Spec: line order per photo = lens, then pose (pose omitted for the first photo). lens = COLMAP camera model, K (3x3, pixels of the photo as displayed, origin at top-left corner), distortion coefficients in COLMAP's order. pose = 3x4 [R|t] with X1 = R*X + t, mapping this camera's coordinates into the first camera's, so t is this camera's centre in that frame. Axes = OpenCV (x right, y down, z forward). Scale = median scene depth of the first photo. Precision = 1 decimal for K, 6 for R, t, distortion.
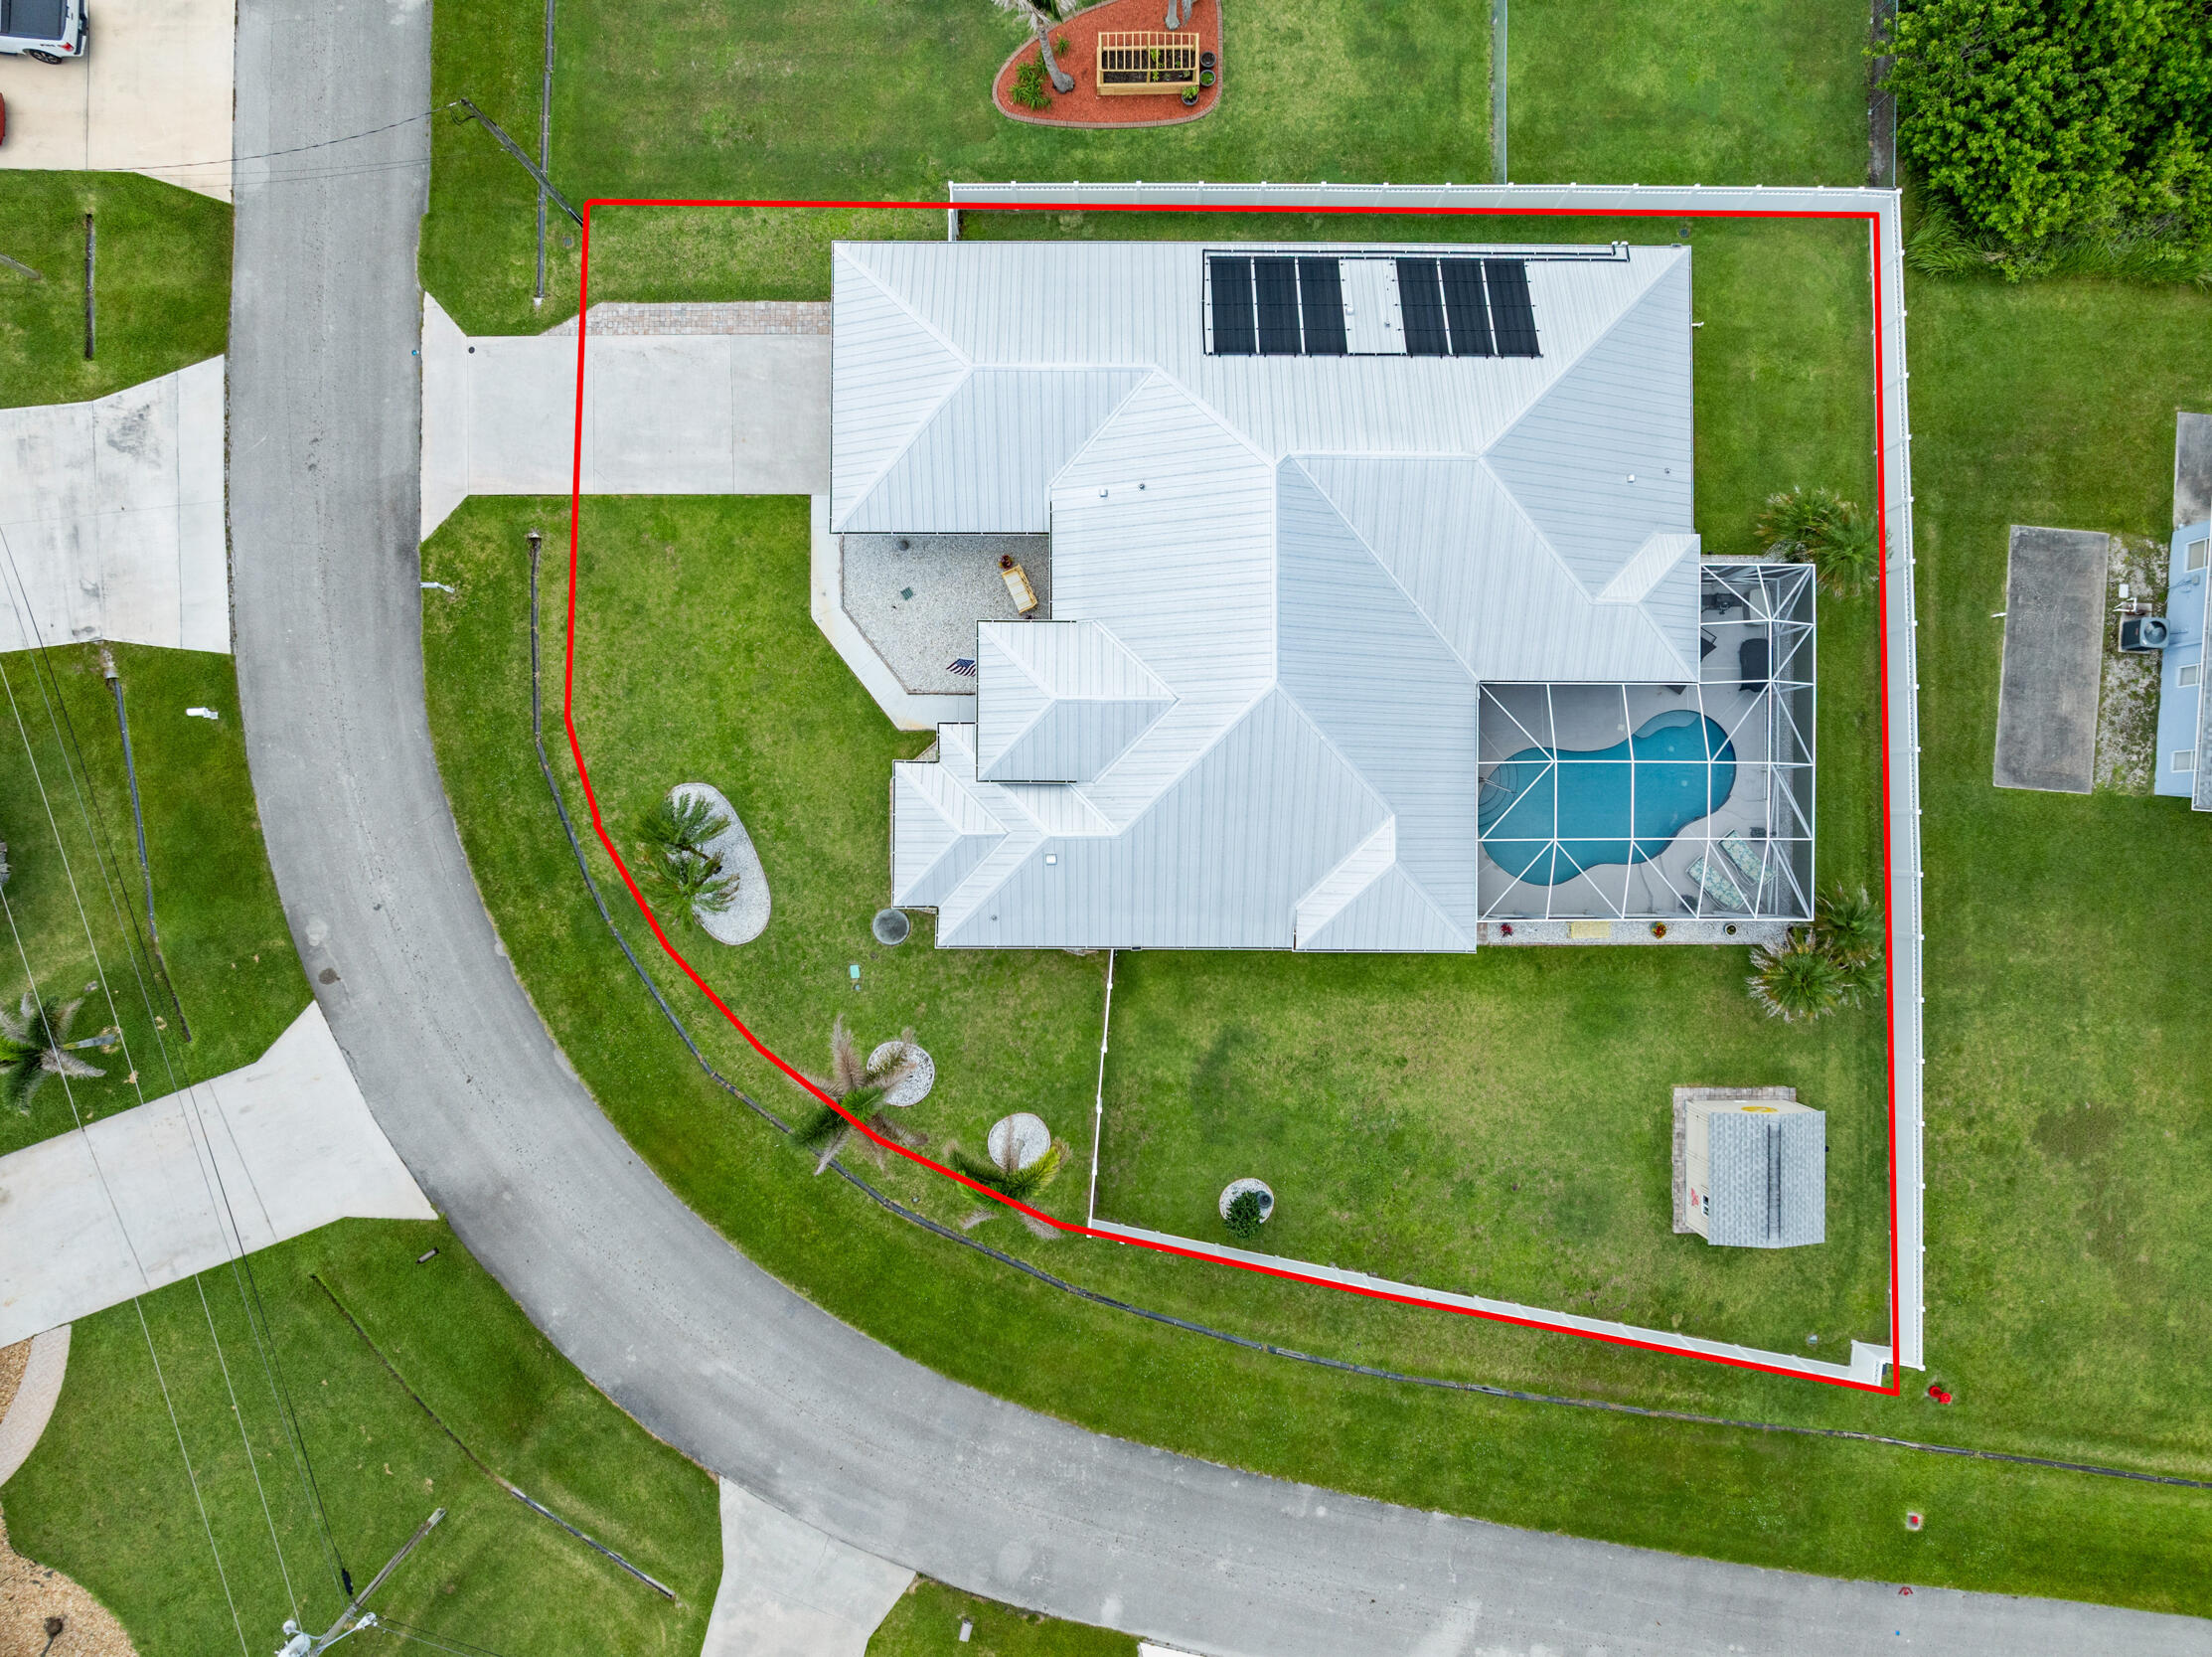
lens RADIAL K [[1568.3, 0, 1106.0], [0, 1568.3, 828.5], [0, 0, 1]] dist [-0.036568, -0.005824]
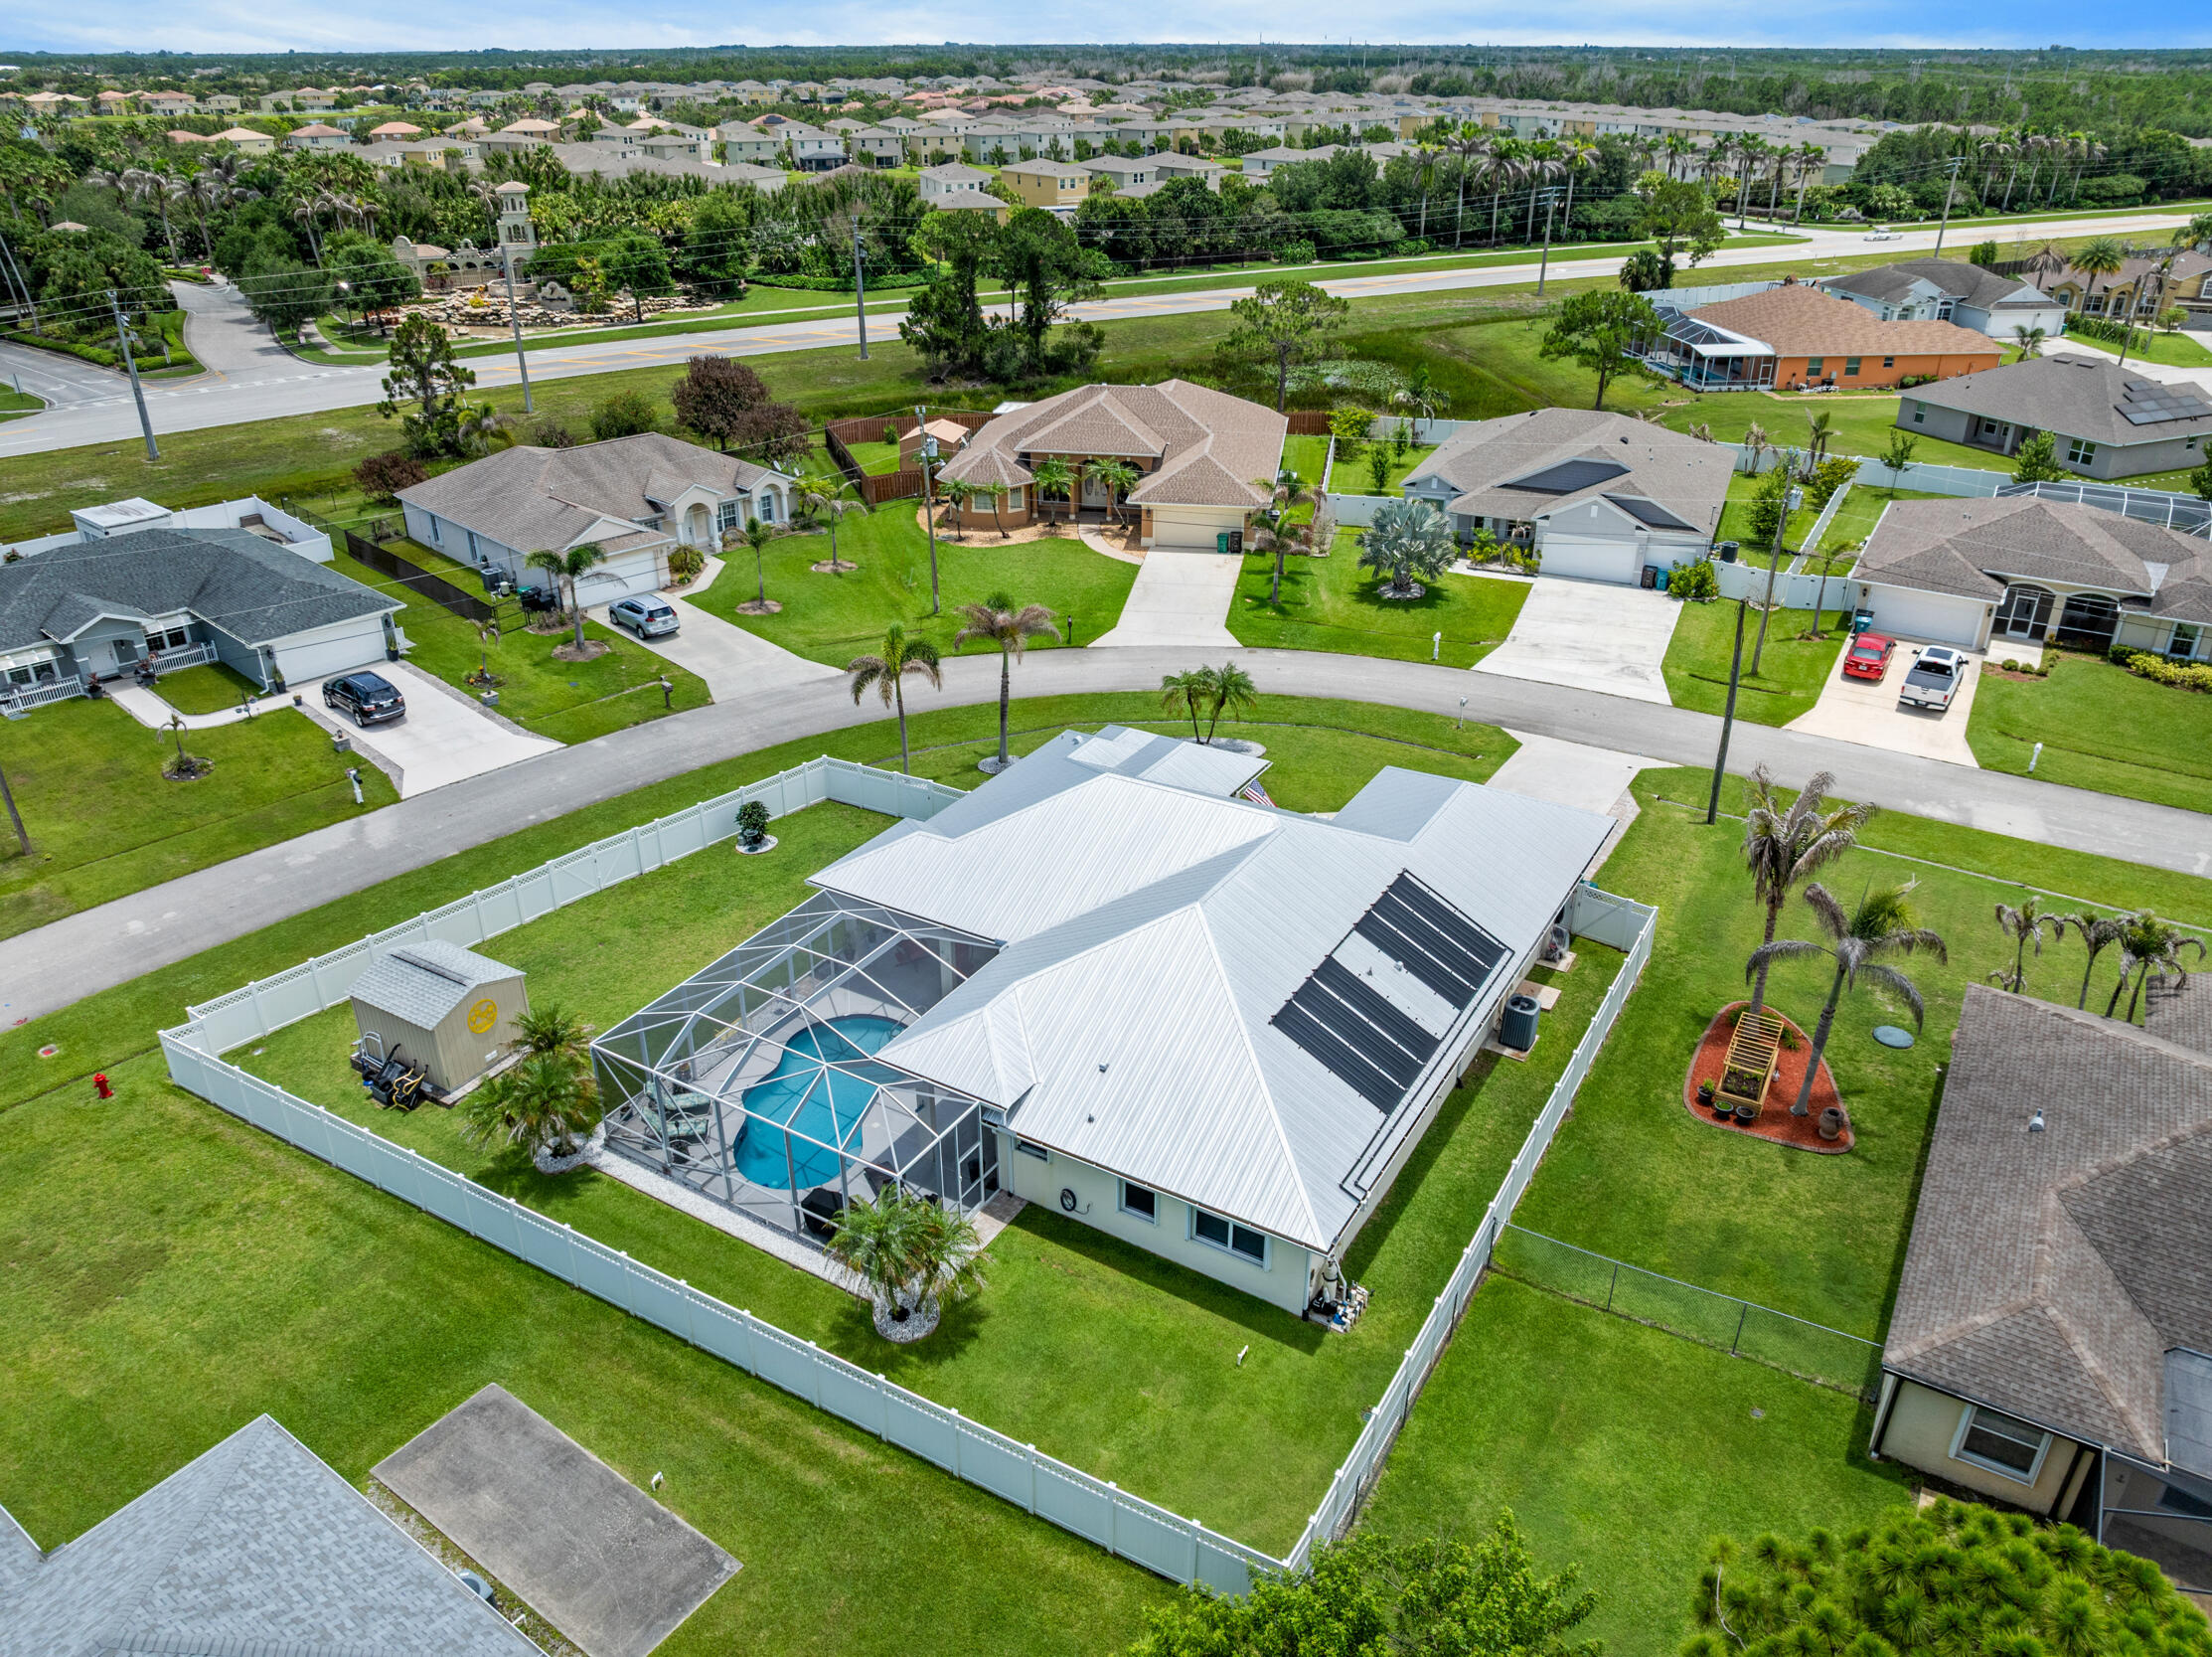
lens RADIAL K [[1568.3, 0, 1106.0], [0, 1568.3, 828.5], [0, 0, 1]] dist [-0.036568, -0.005824]
pose [[-0.510564, 0.390276, -0.766165, 0.882215], [-0.859823, -0.226299, 0.457703, -0.551258], [0.005248, 0.892454, 0.451108, 0.435720]]
